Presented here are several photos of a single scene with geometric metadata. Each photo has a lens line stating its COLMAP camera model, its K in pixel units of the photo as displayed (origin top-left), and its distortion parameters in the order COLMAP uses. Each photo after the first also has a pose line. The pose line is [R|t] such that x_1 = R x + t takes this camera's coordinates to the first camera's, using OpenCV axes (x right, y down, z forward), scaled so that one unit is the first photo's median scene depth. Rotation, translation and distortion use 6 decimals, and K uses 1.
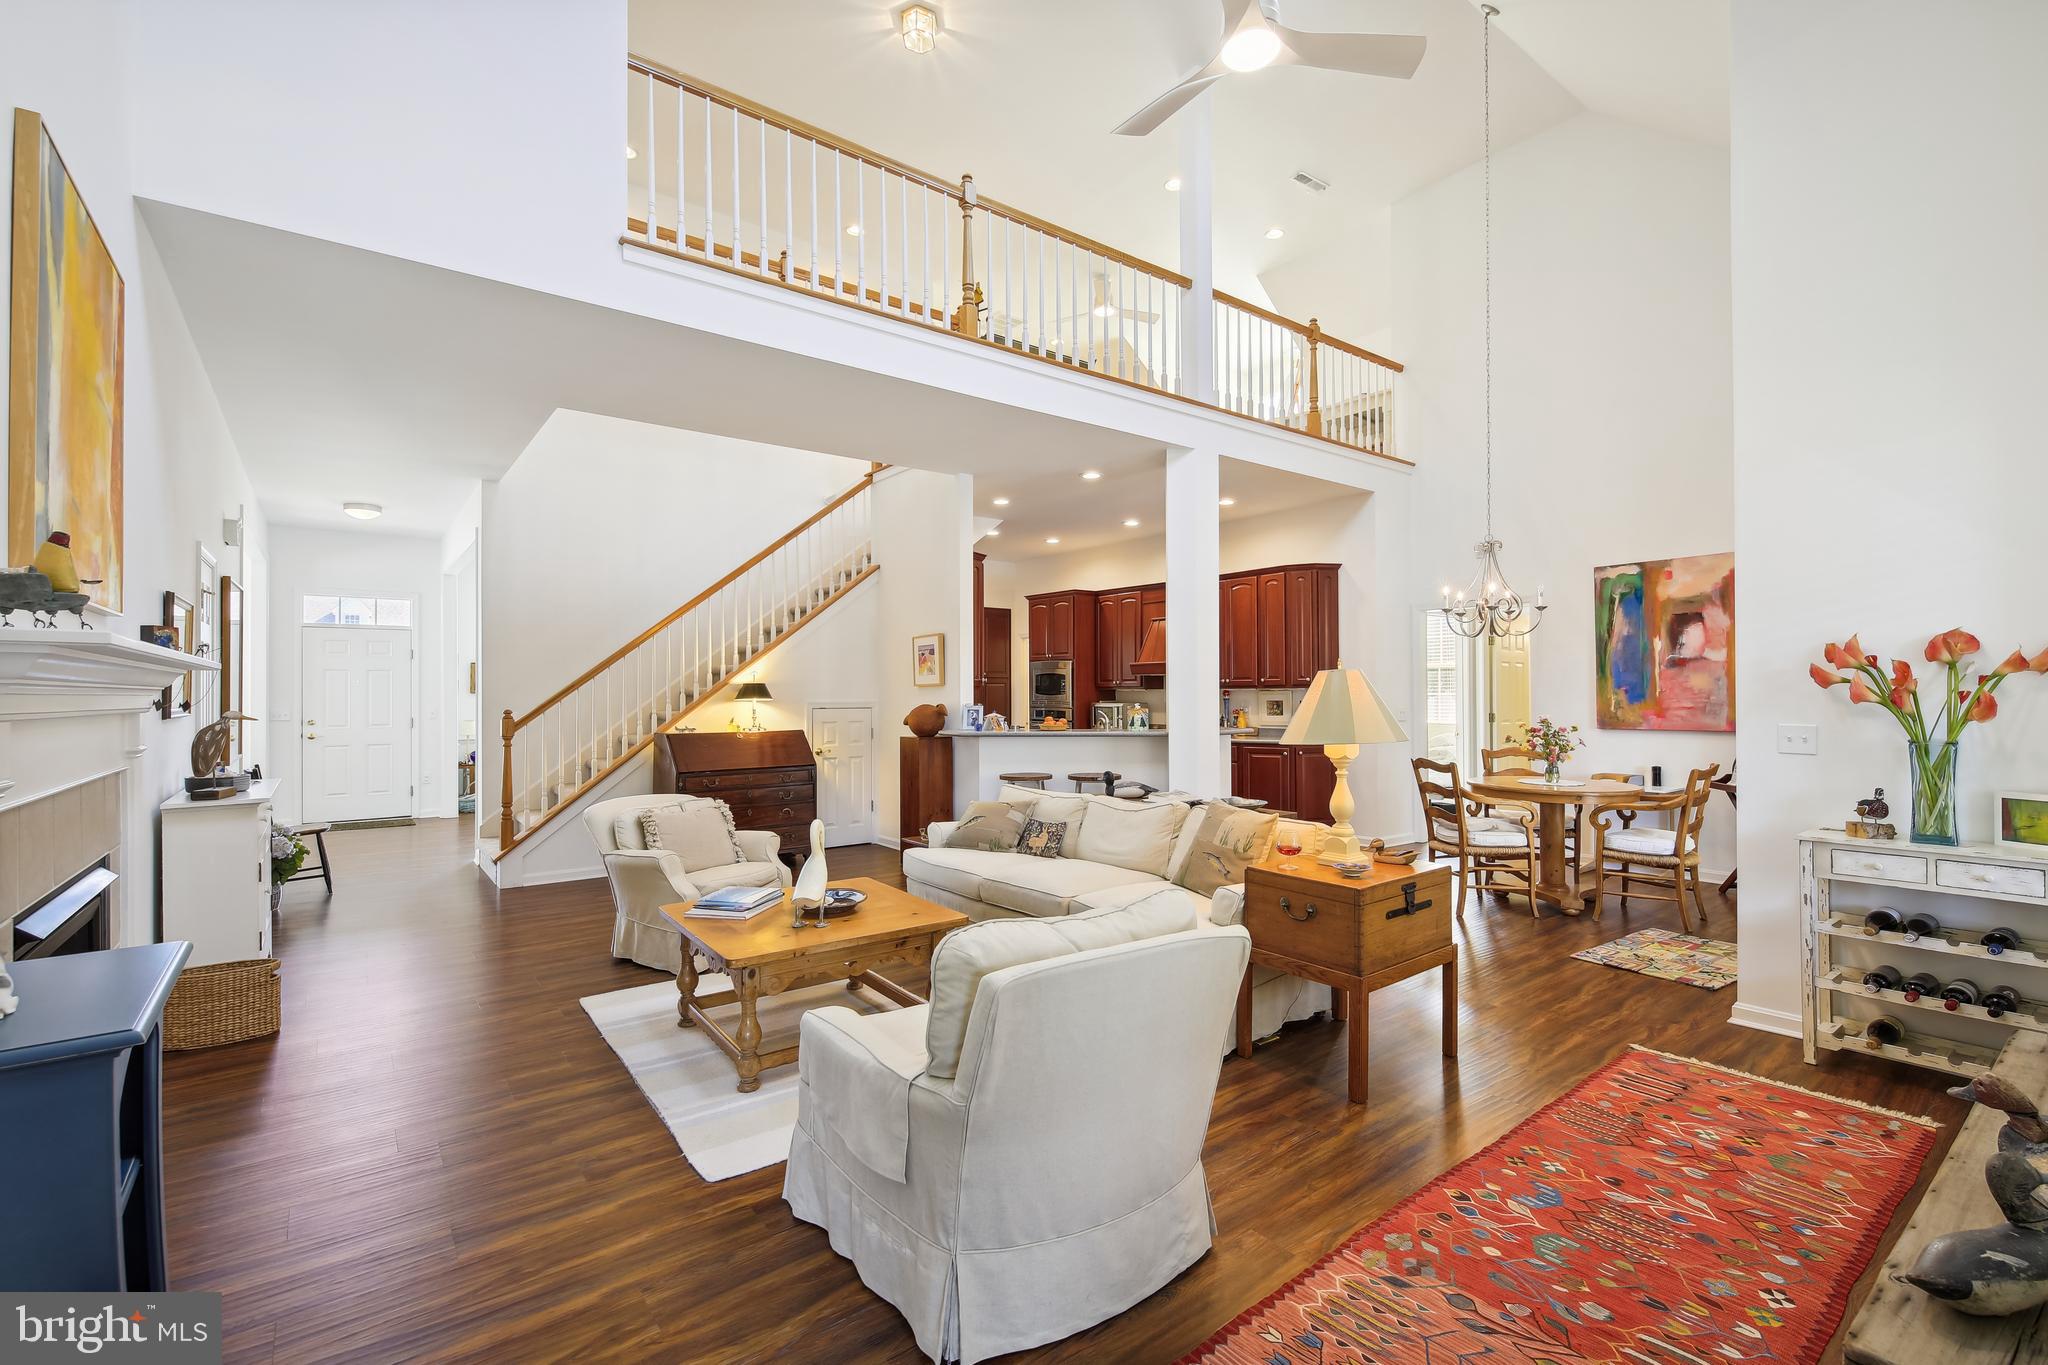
lens RADIAL K [[897.1, 0, 1028.5], [0, 897.1, 683.4], [0, 0, 1]] dist [0.007683, -0.005301]
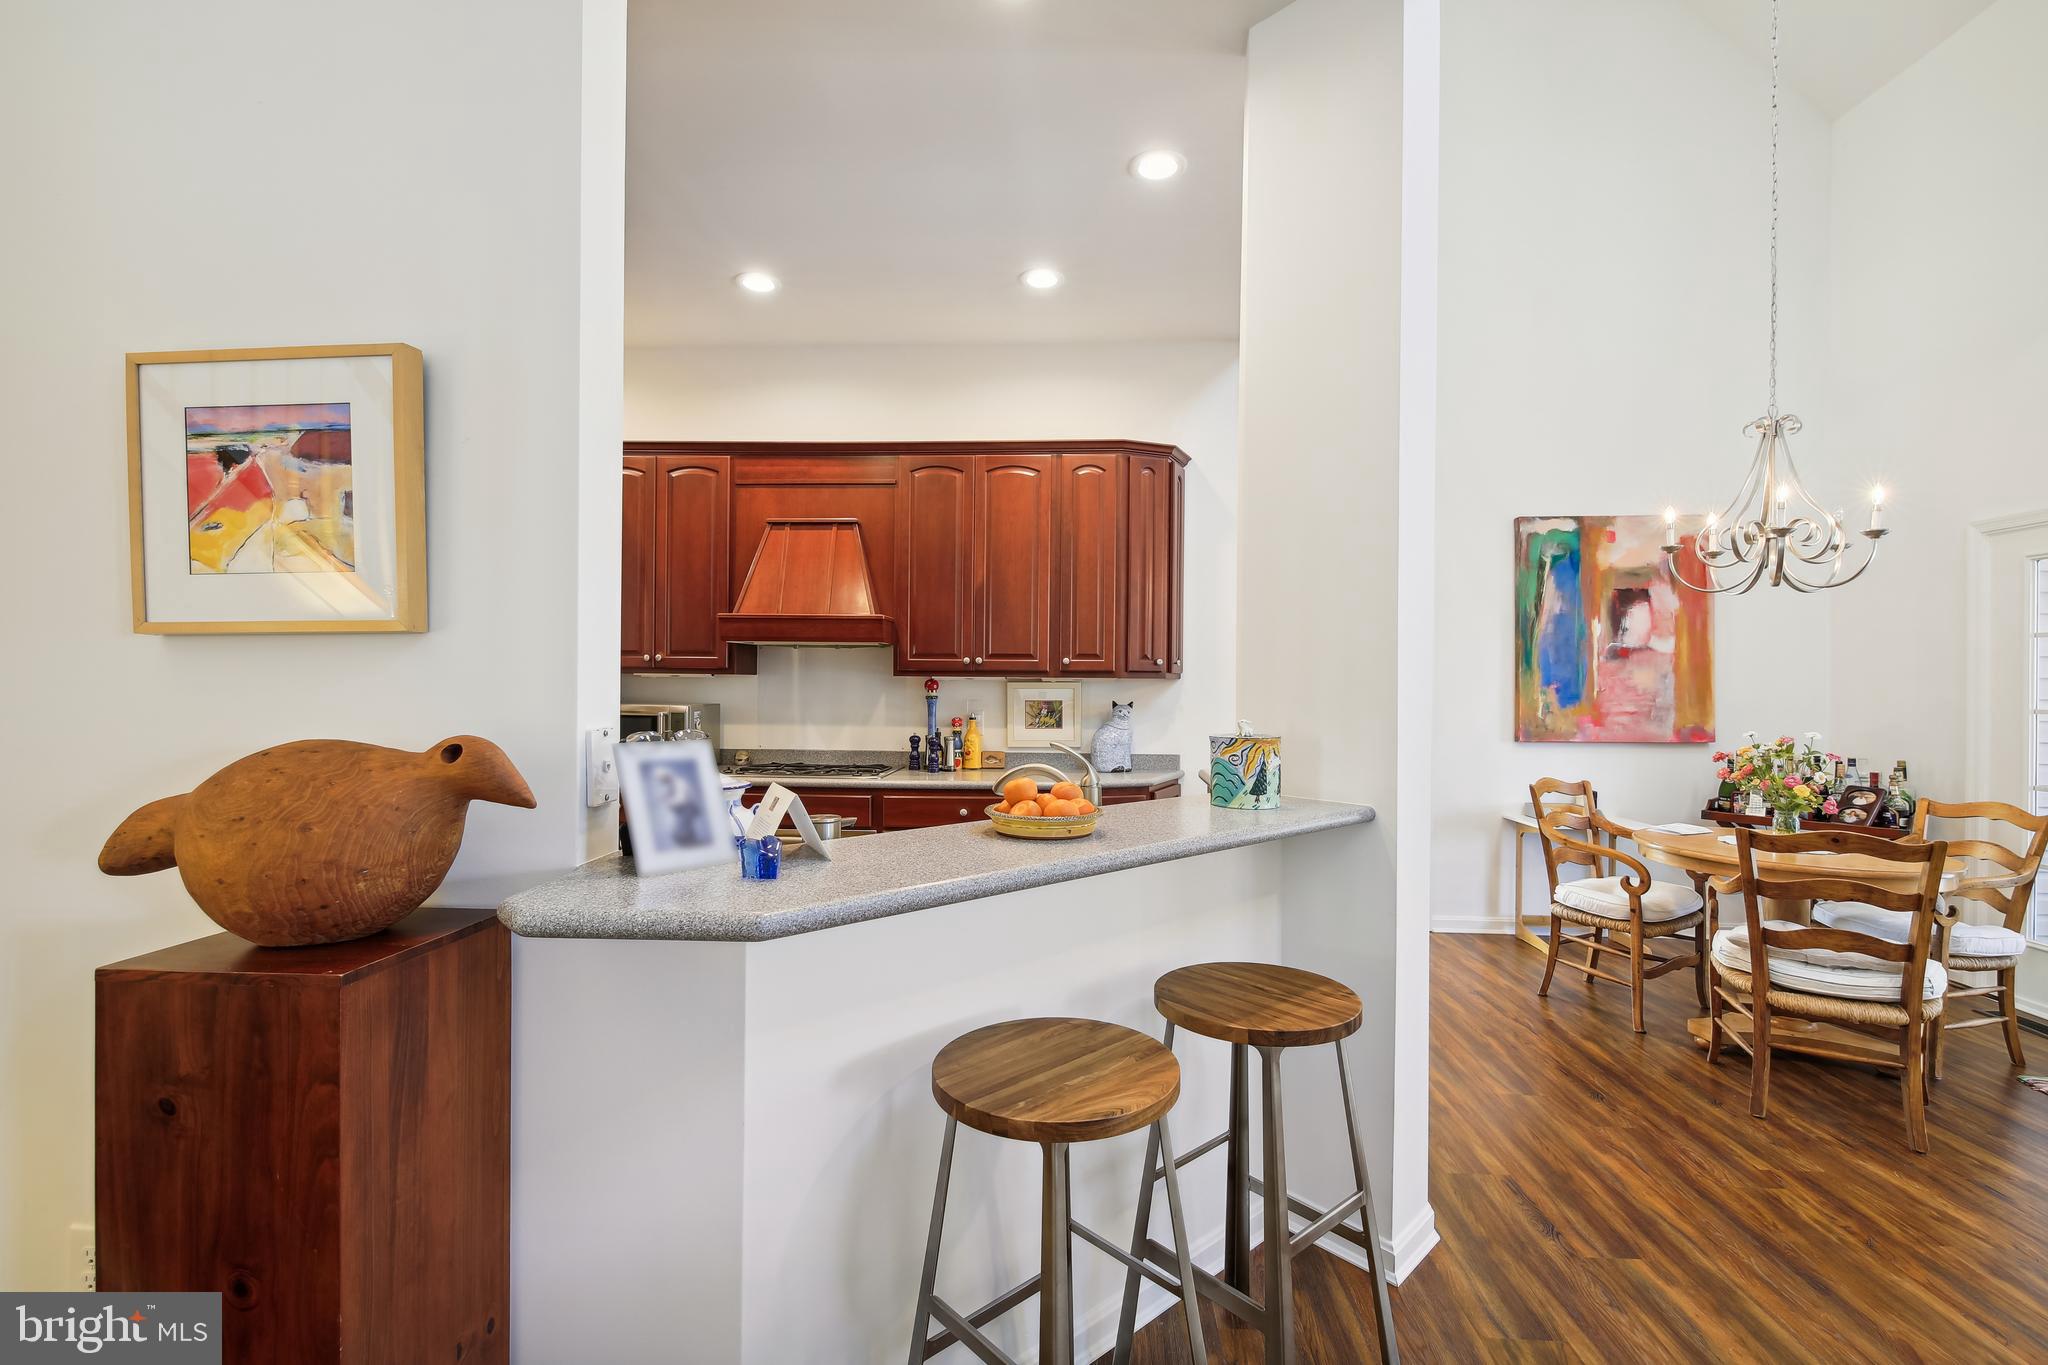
lens RADIAL K [[897.1, 0, 1038.6], [0, 897.1, 683.8], [0, 0, 1]] dist [0.007683, -0.005301]
pose [[0.656627, 0.012494, 0.754112, -0.168461], [-0.020632, 0.999786, 0.001400, 0.011492], [-0.753933, -0.016478, 0.656744, 0.865099]]
